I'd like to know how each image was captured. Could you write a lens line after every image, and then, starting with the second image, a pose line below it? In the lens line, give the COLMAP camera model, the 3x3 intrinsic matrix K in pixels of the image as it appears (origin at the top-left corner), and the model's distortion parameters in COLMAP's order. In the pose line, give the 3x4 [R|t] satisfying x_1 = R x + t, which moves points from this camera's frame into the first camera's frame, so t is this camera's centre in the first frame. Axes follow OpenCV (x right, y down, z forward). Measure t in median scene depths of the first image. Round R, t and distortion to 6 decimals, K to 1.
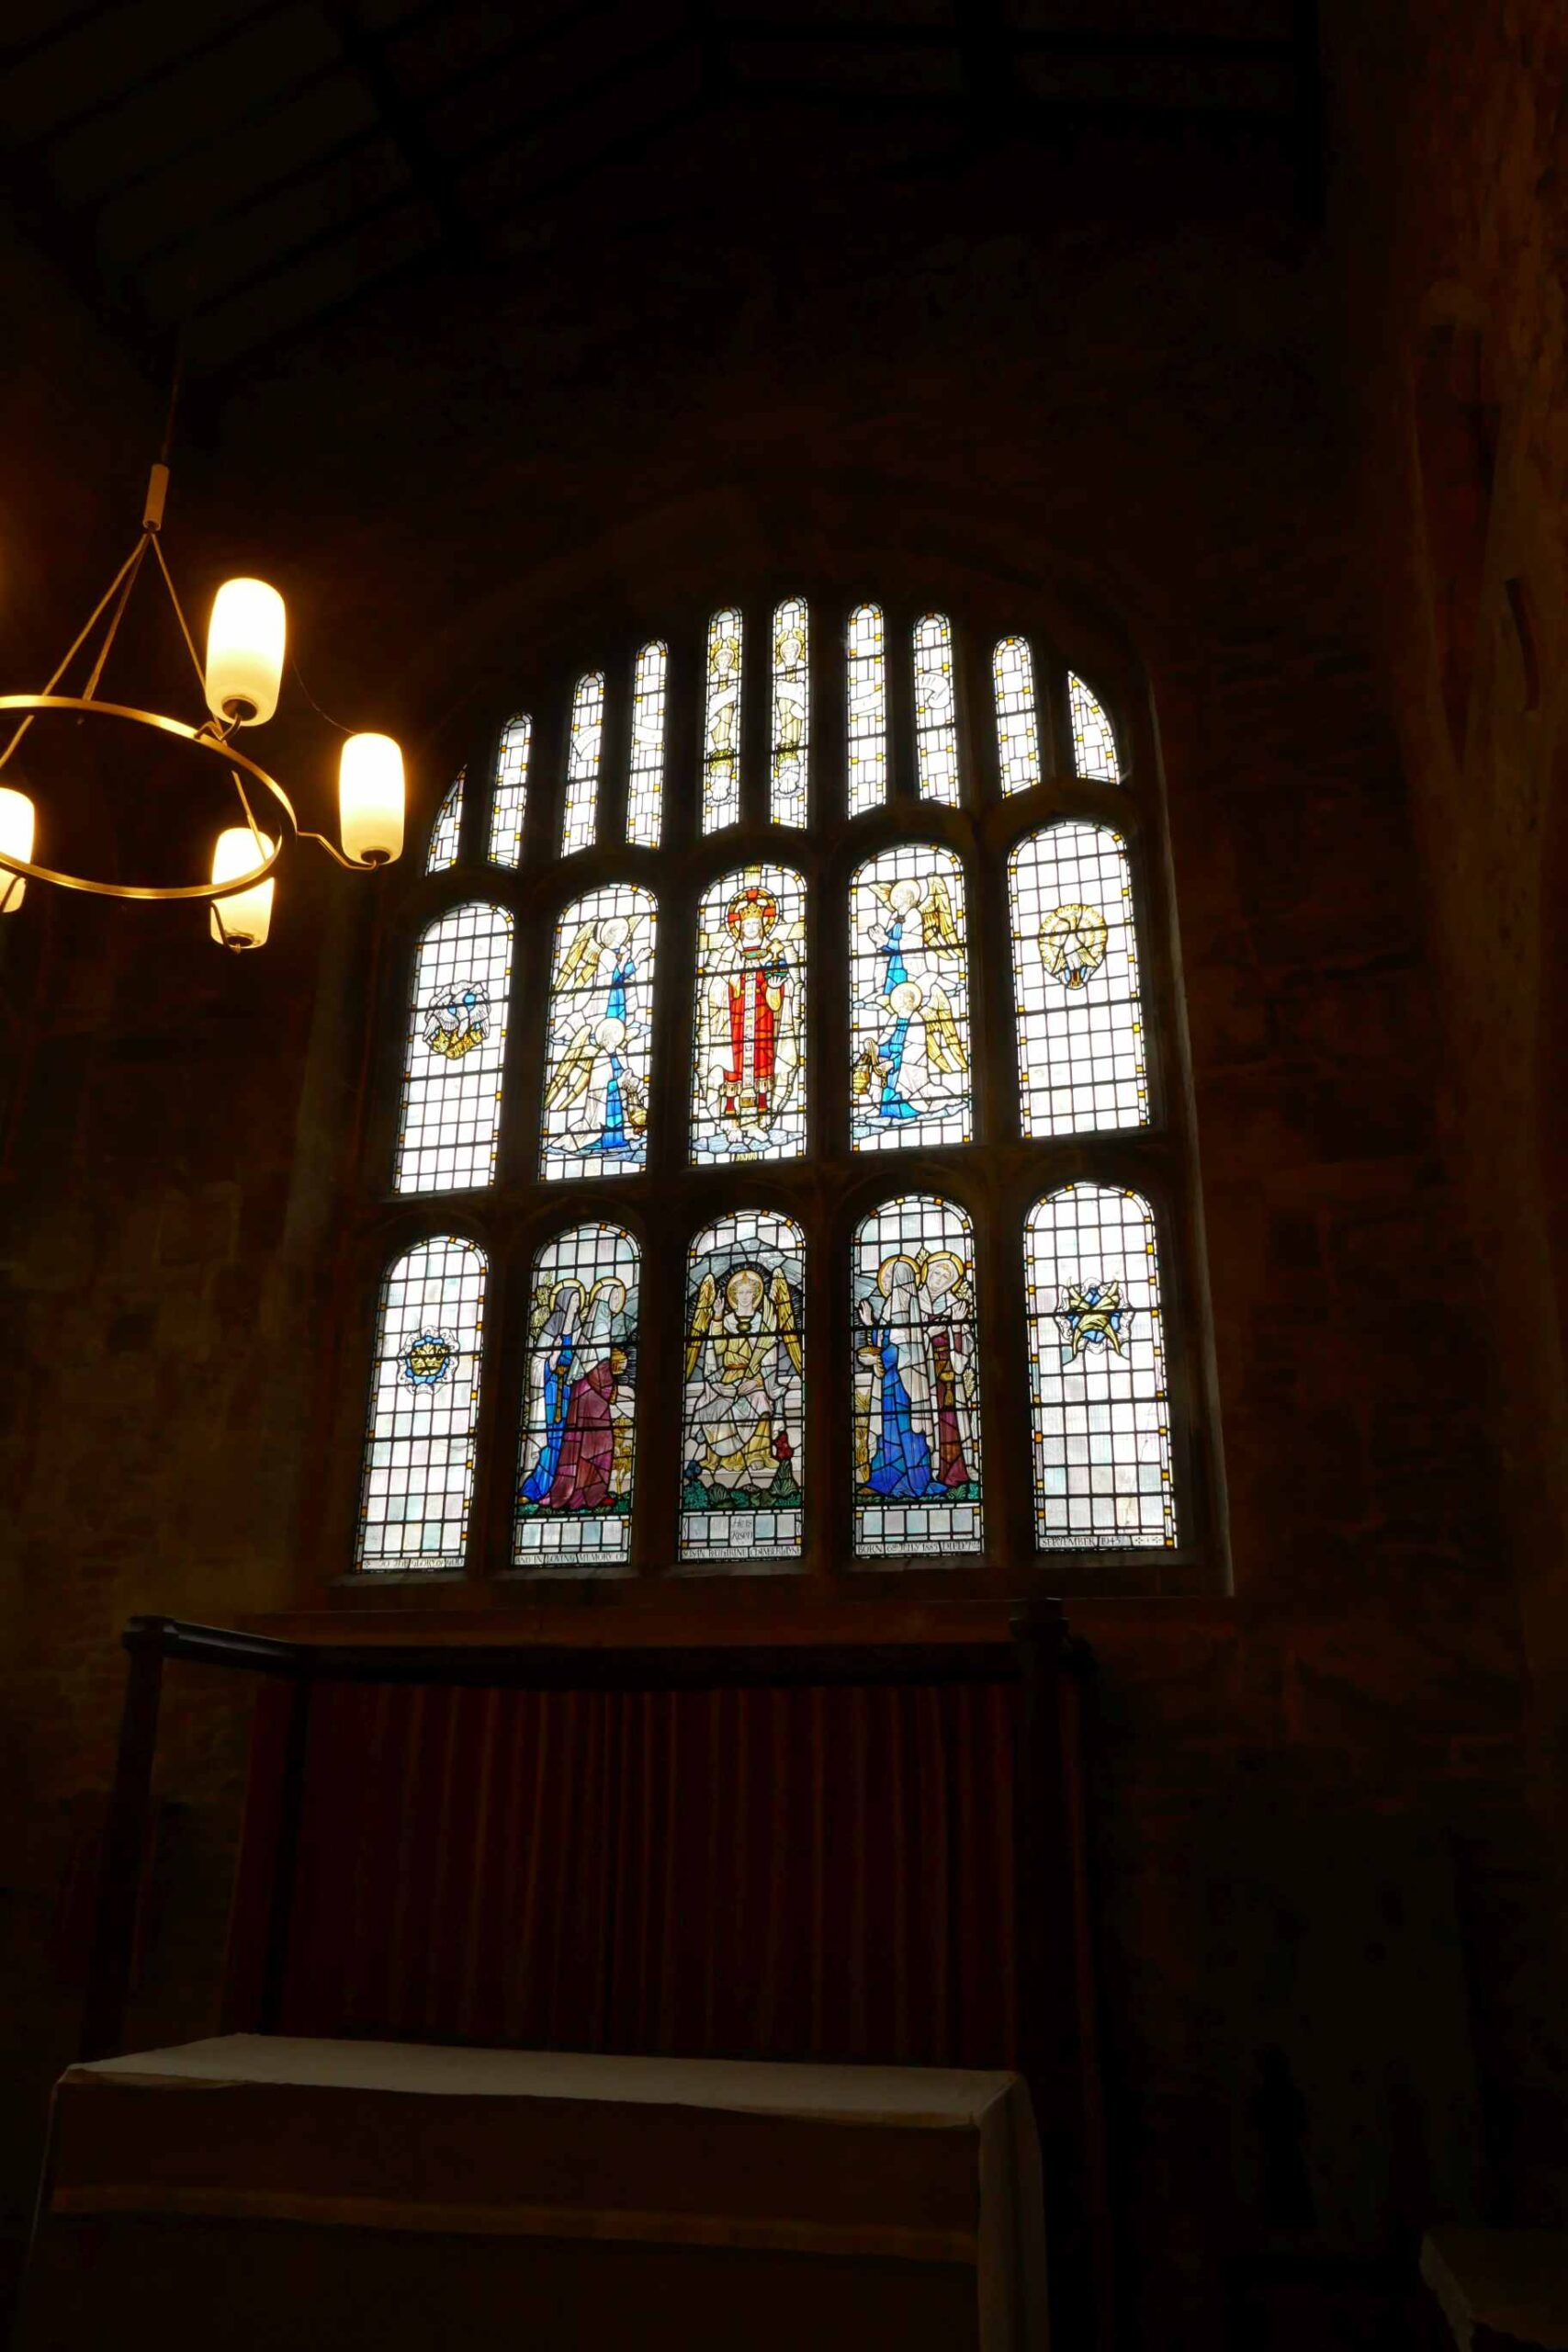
lens RADIAL K [[1687.9, 0, 785.9], [0, 1687.9, 1135.6], [0, 0, 1]] dist [-0.038763, 0.000899]
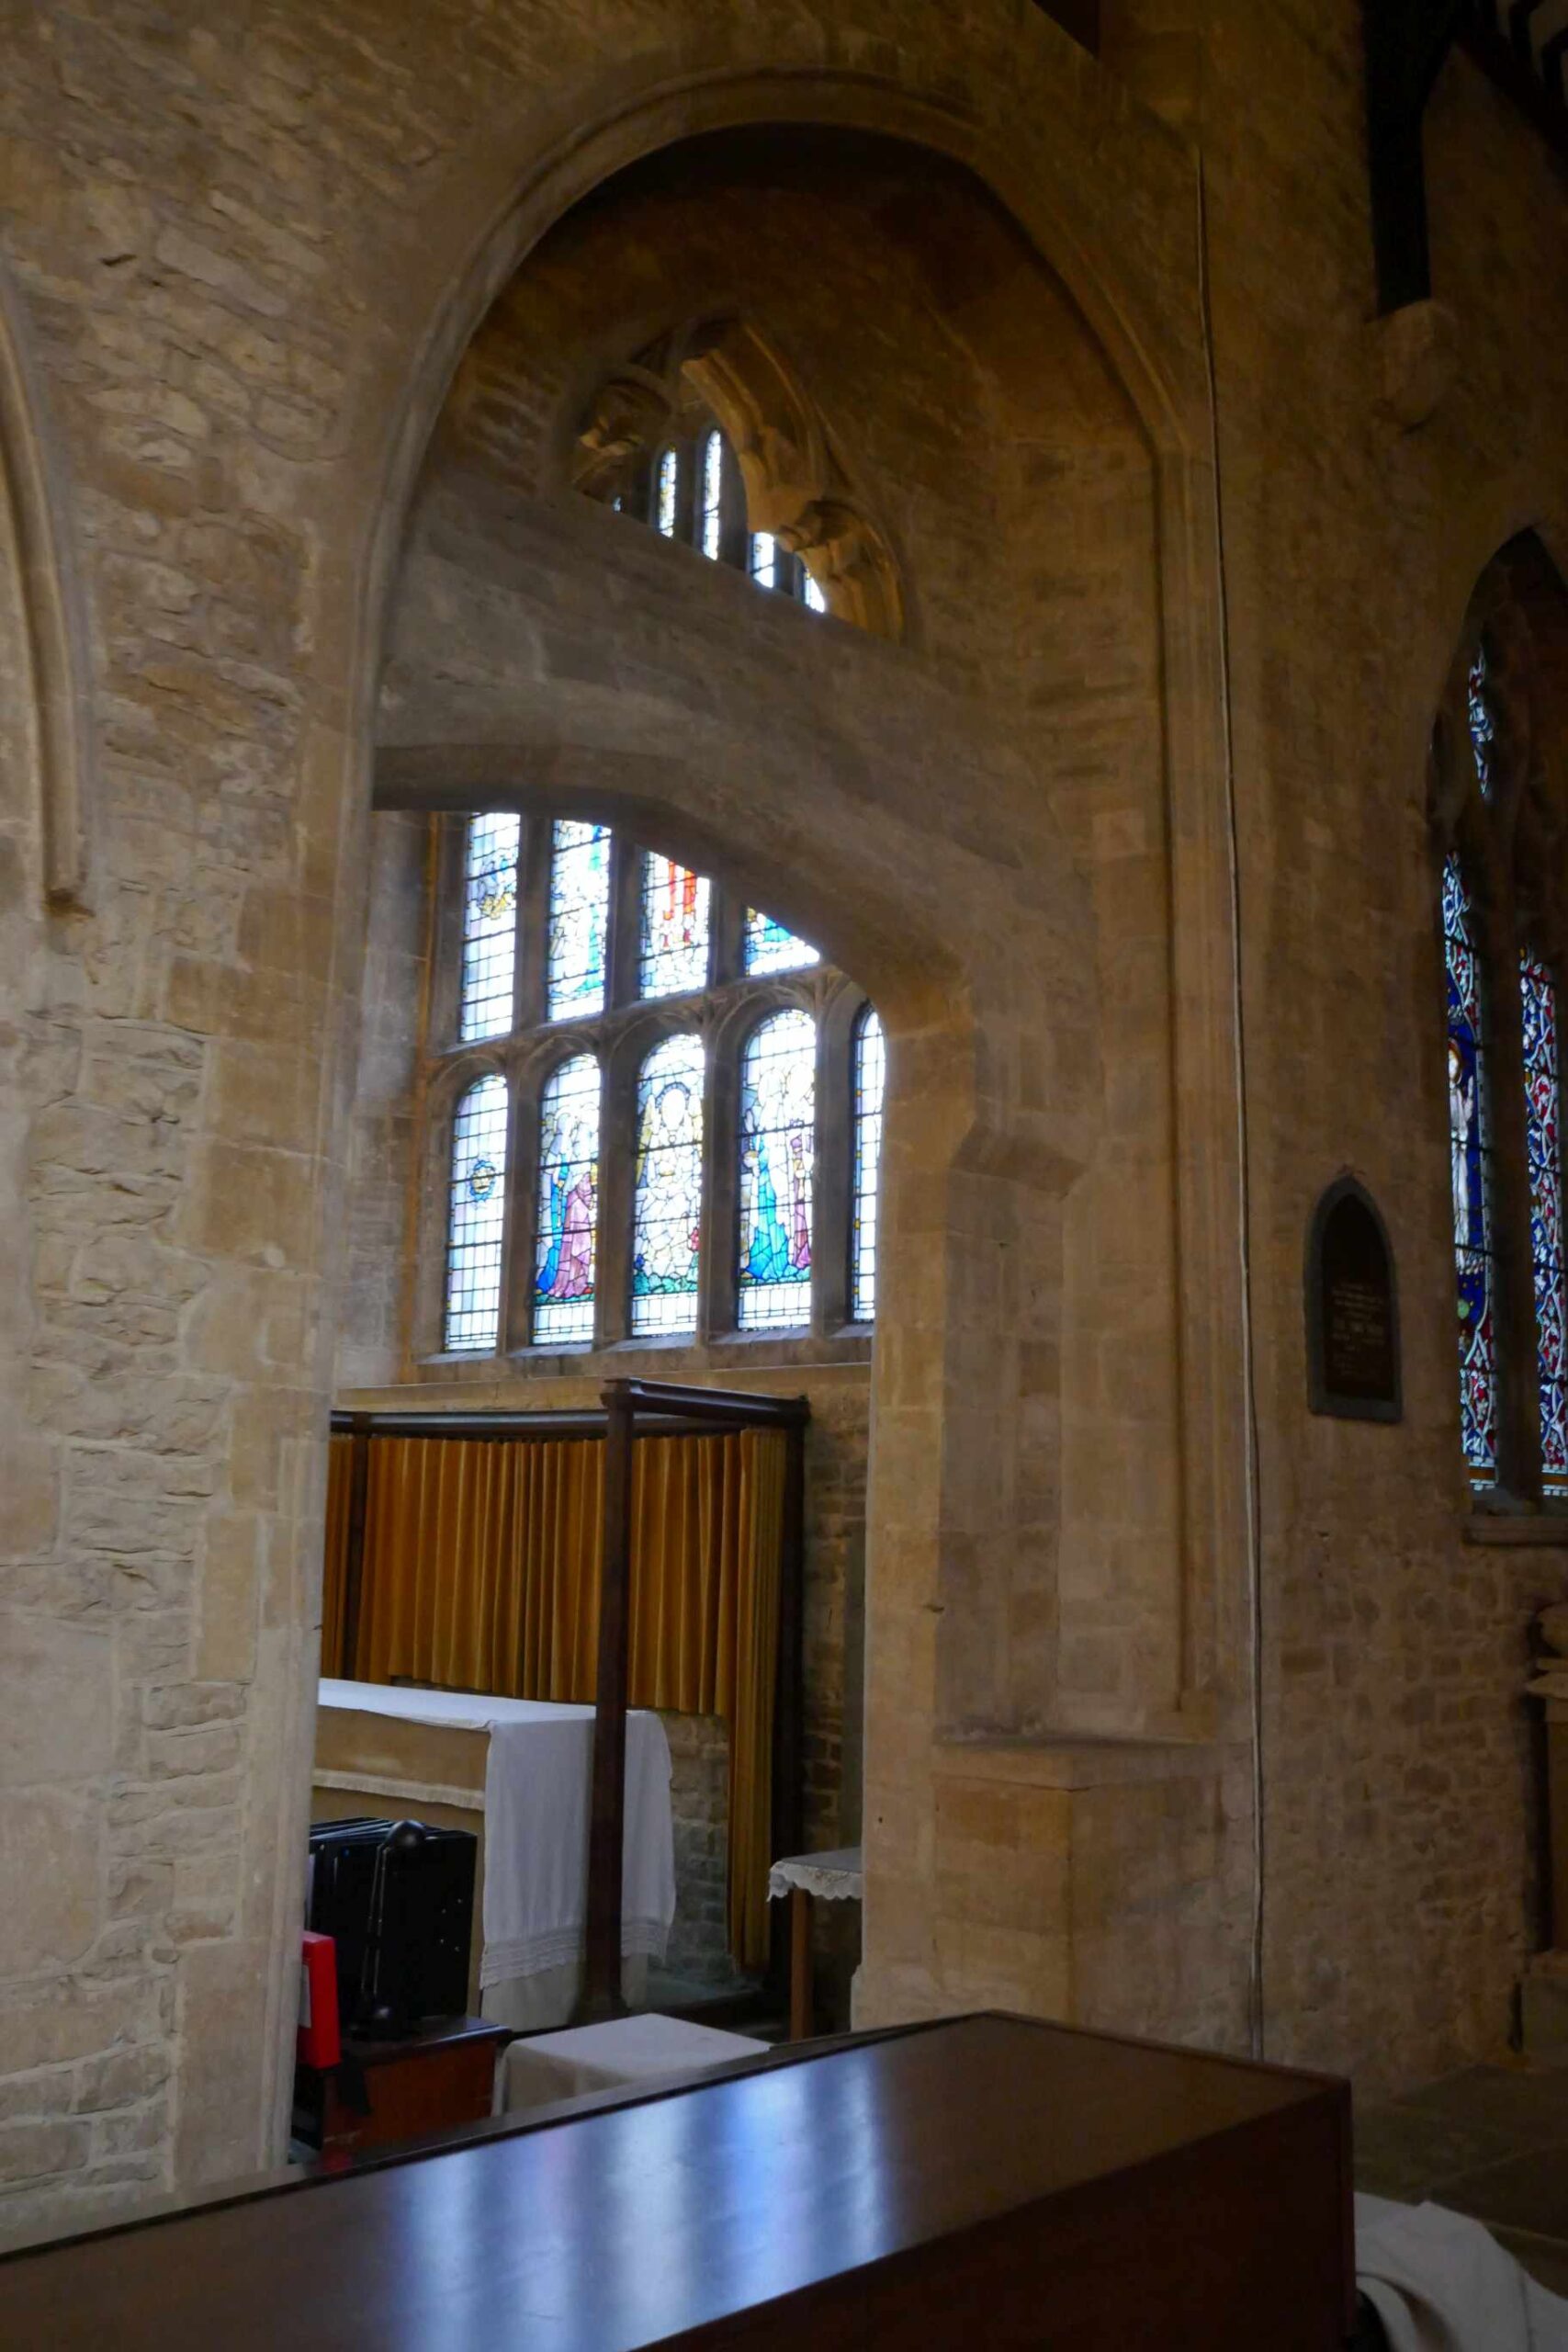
lens RADIAL K [[2071.4, 0, 784.0], [0, 2071.4, 1176.0], [0, 0, 1]] dist [-0.005497, -0.005951]
pose [[0.885841, -0.067284, -0.459085, 0.688822], [0.154267, 0.975851, 0.154648, -0.069991], [0.437594, -0.207815, 0.874828, -0.219607]]
